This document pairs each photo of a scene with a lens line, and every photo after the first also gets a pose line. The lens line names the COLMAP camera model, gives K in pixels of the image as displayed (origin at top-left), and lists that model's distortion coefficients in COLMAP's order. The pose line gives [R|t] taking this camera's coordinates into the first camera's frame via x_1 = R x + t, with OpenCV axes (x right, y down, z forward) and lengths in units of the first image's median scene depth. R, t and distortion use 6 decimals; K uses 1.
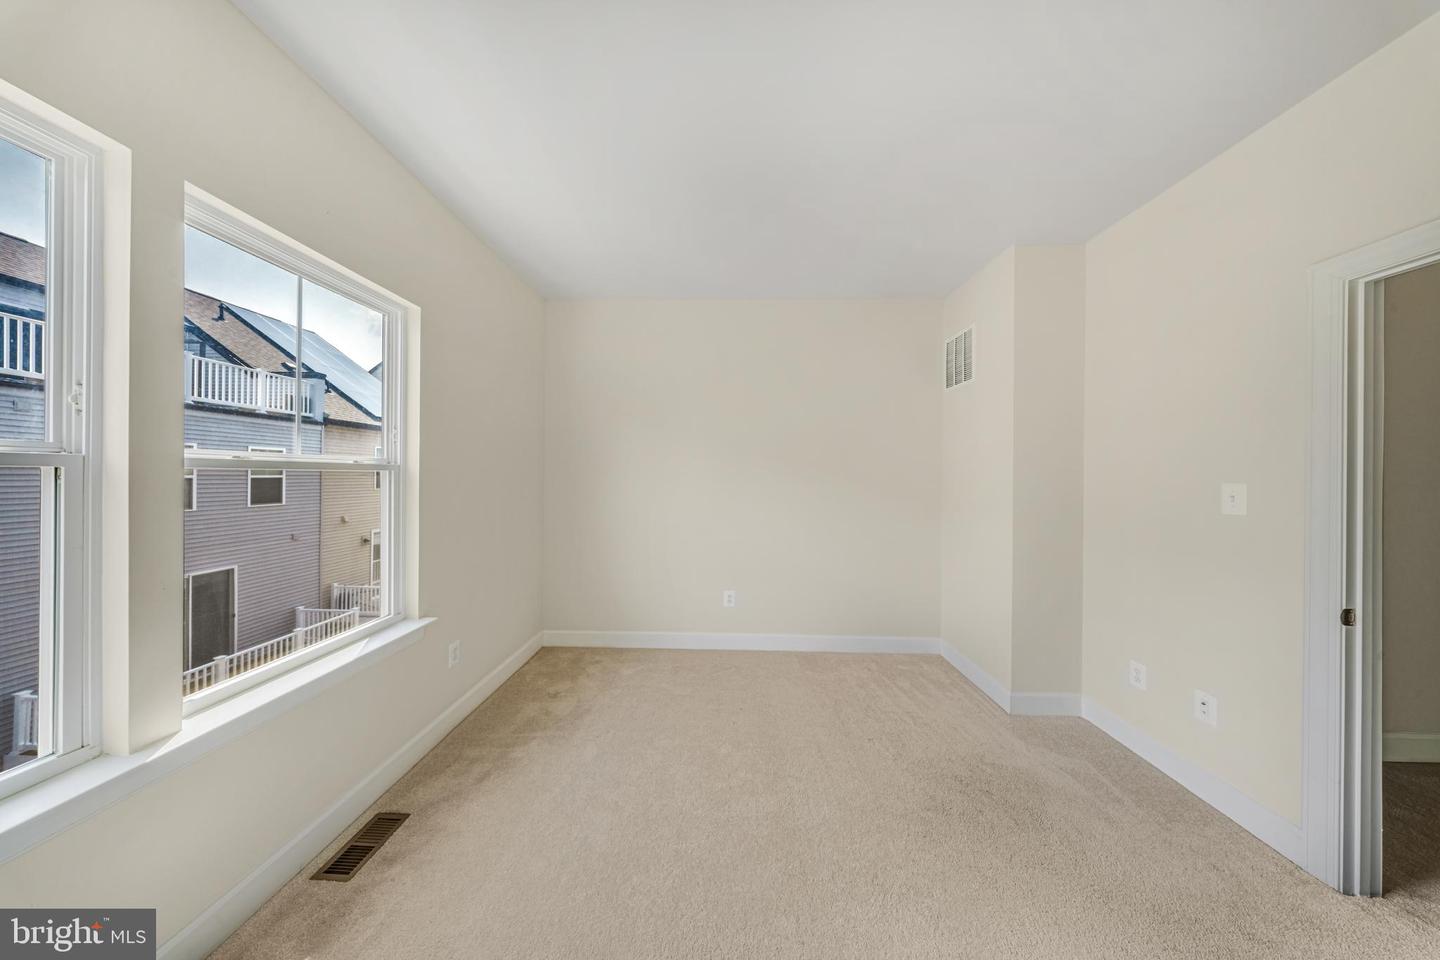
lens RADIAL K [[431.7, 0, 723.6], [0, 431.7, 474.2], [0, 0, 1]] dist [0.000914, -0.001919]
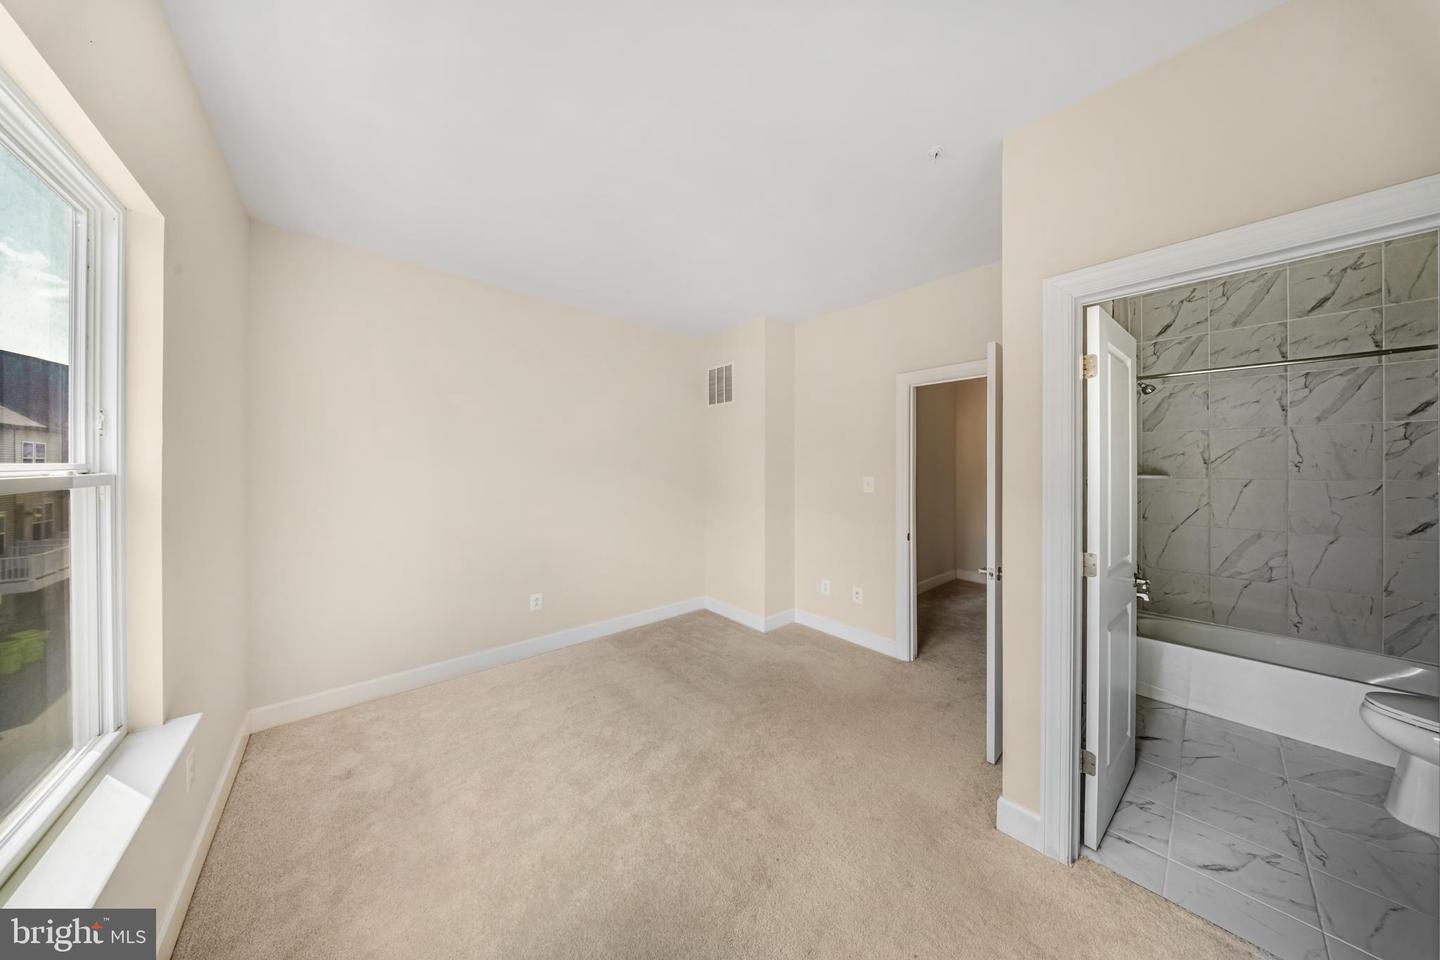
lens RADIAL K [[431.7, 0, 732.8], [0, 431.7, 465.3], [0, 0, 1]] dist [0.000914, -0.001919]
pose [[0.725234, -0.004705, 0.688487, -0.489675], [-0.000614, 0.999972, 0.007480, -0.034802], [-0.688503, -0.005848, 0.725210, 0.003275]]
